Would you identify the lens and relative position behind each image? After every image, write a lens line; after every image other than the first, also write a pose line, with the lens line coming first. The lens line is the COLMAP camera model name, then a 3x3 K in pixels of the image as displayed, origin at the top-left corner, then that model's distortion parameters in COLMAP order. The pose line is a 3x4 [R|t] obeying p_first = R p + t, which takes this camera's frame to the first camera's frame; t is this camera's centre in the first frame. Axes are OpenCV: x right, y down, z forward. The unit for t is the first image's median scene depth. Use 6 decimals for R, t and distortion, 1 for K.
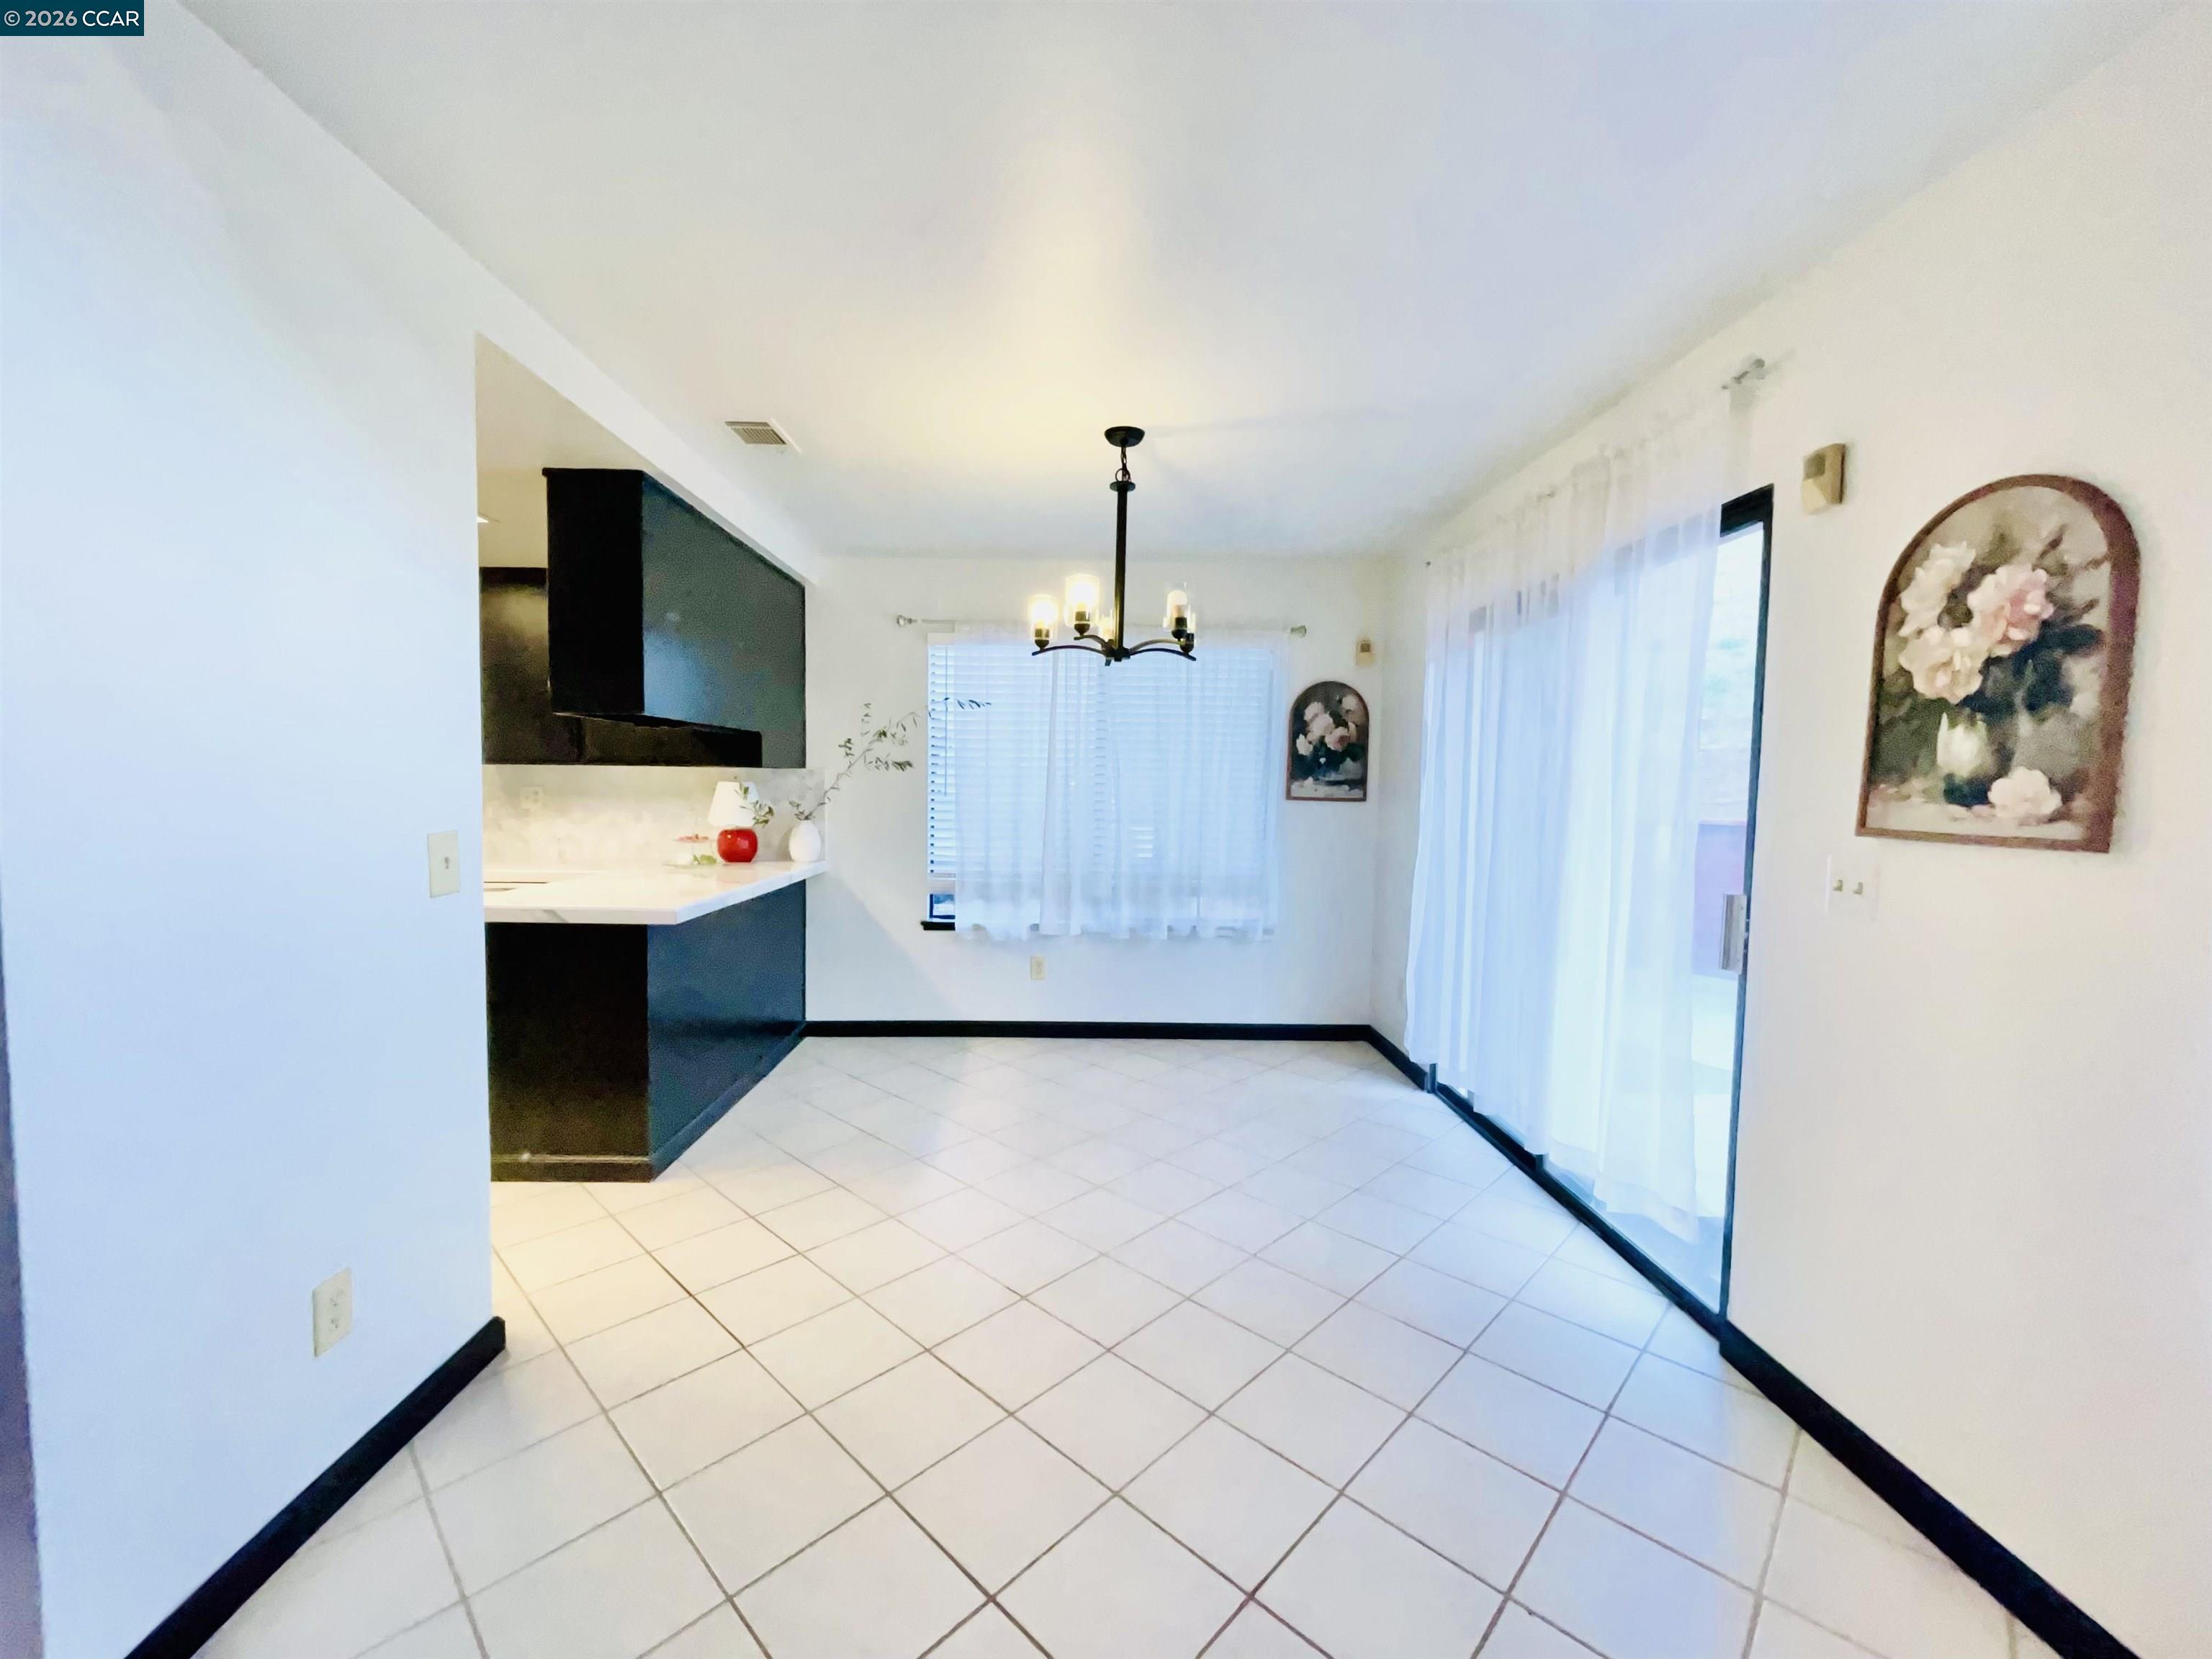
lens RADIAL K [[889.9, 0, 1104.4], [0, 889.9, 830.8], [0, 0, 1]] dist [0.000669, -0.000164]
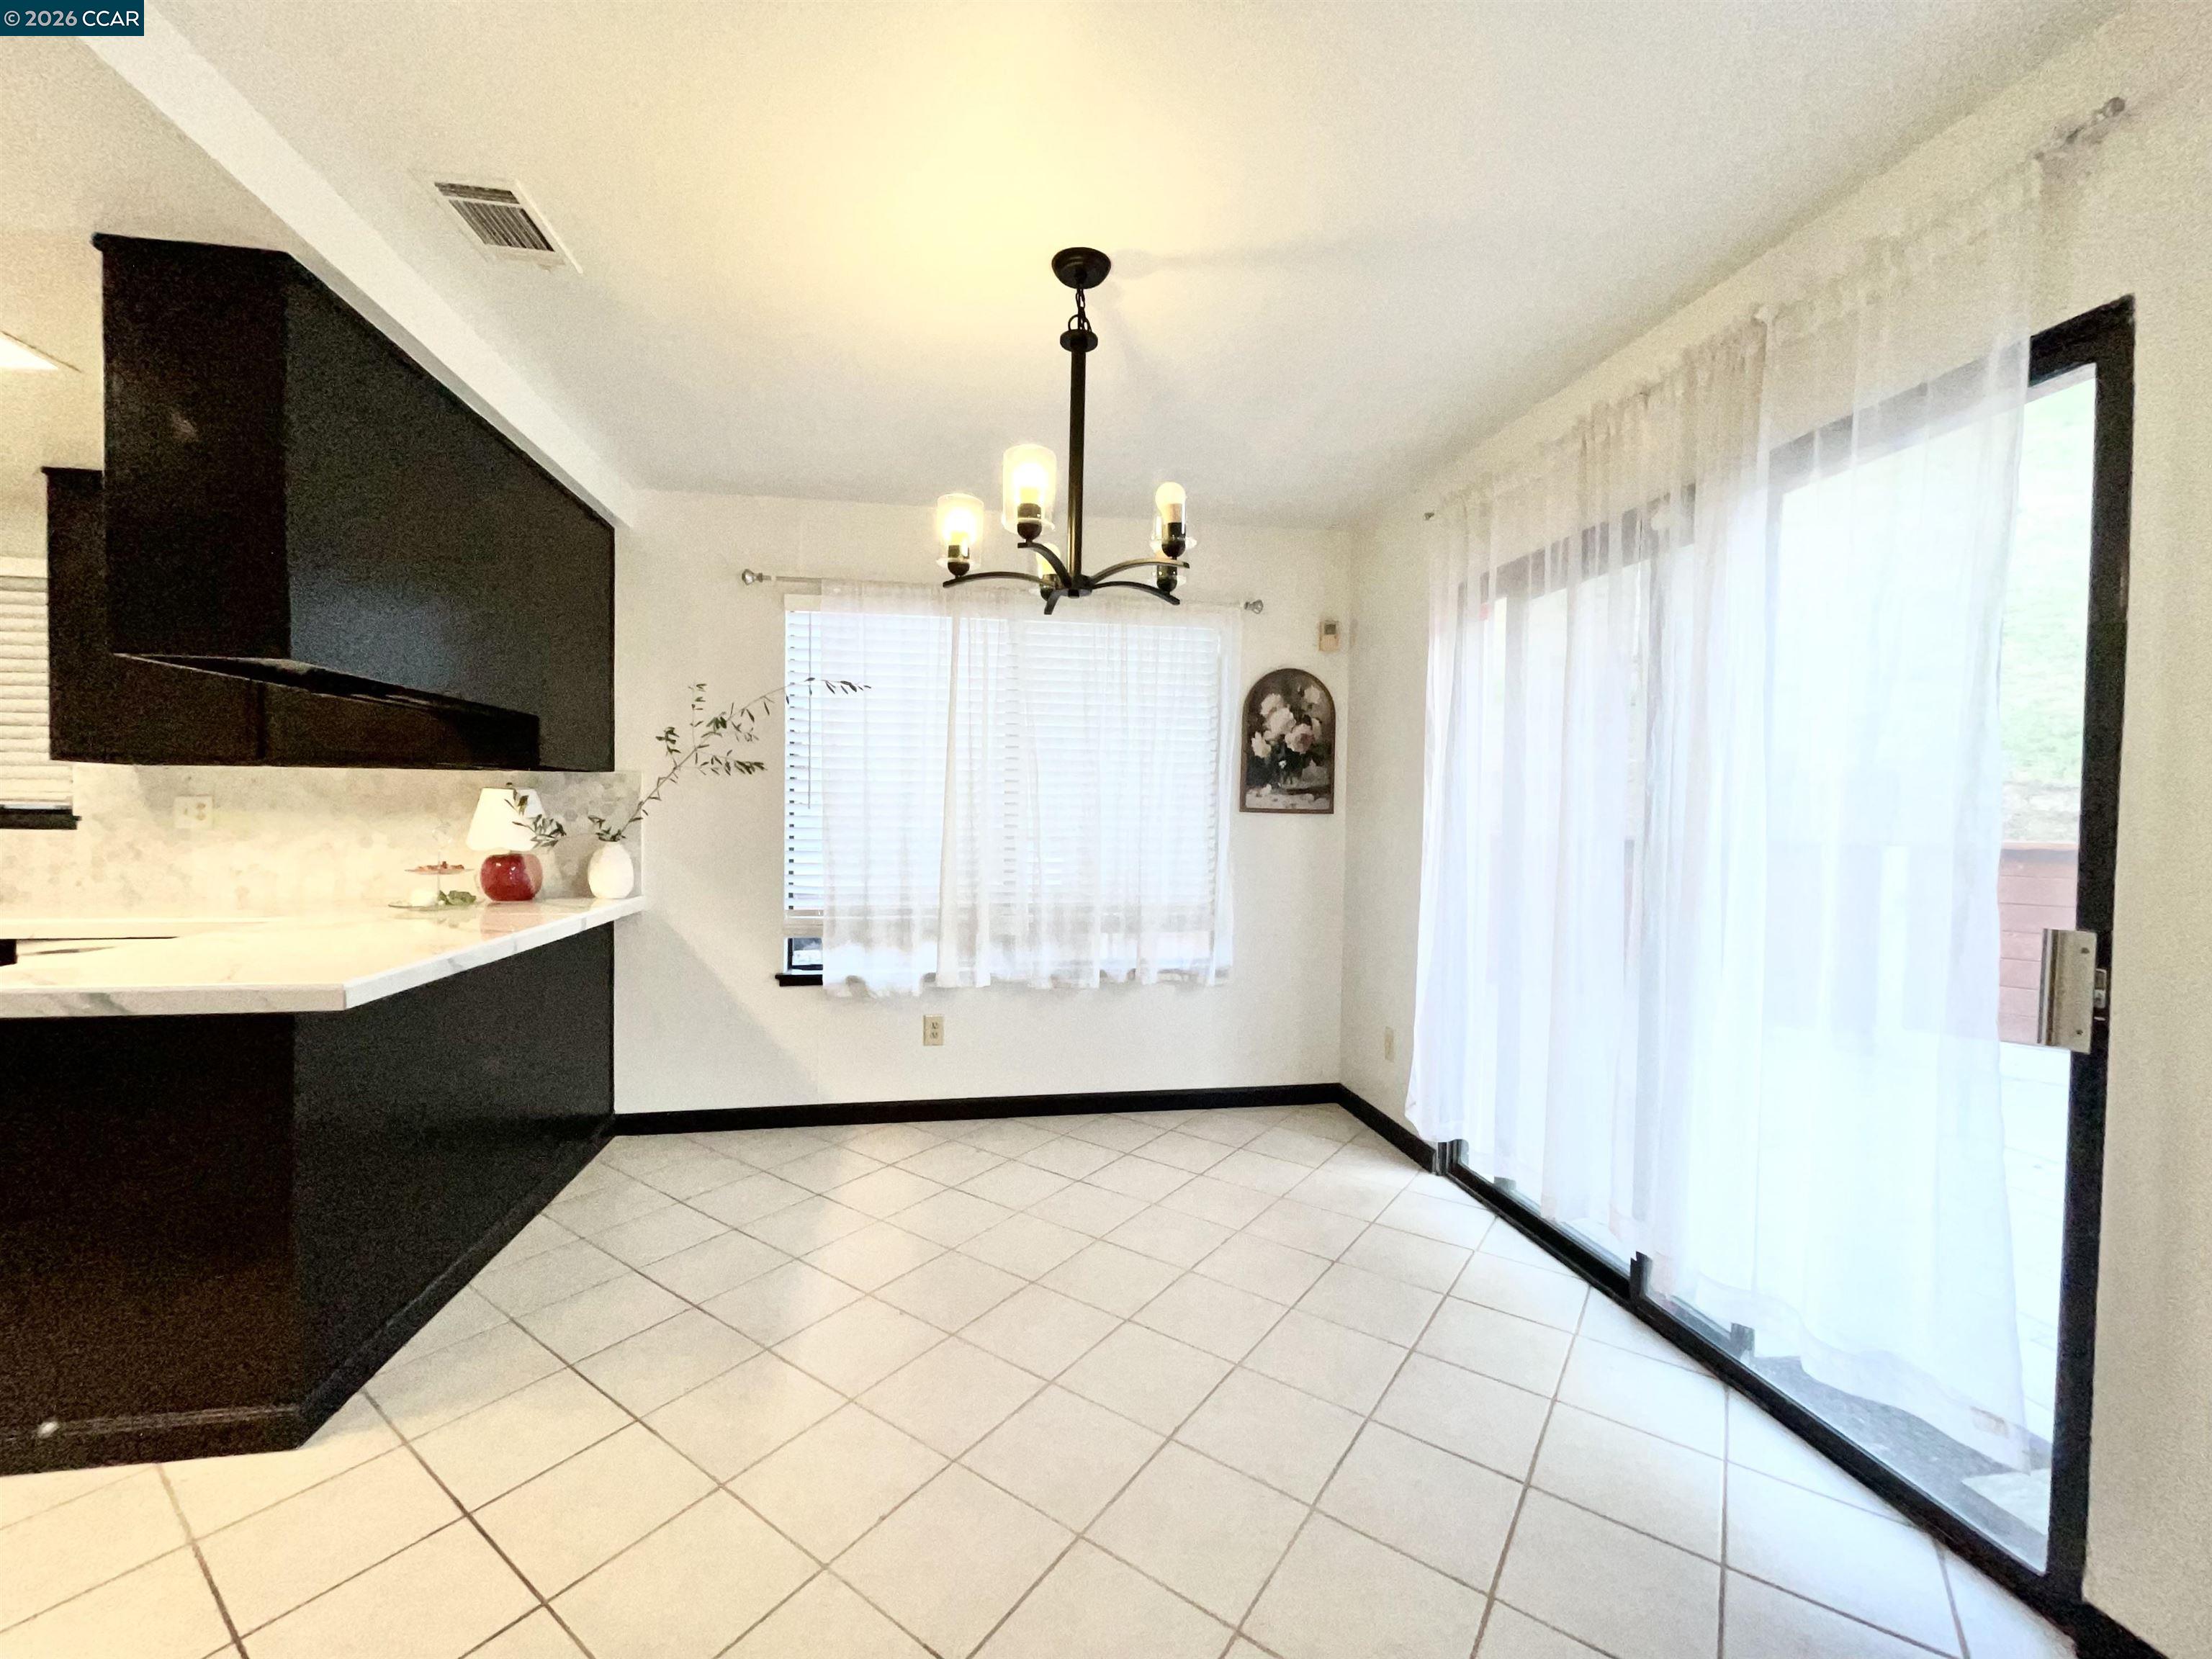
lens RADIAL K [[889.9, 0, 1104.4], [0, 889.9, 830.8], [0, 0, 1]] dist [0.000669, -0.000164]
pose [[0.989552, -0.006866, 0.144010, -0.038884], [0.011062, 0.999537, -0.028358, 0.004631], [-0.143749, 0.029655, 0.989170, 0.214001]]
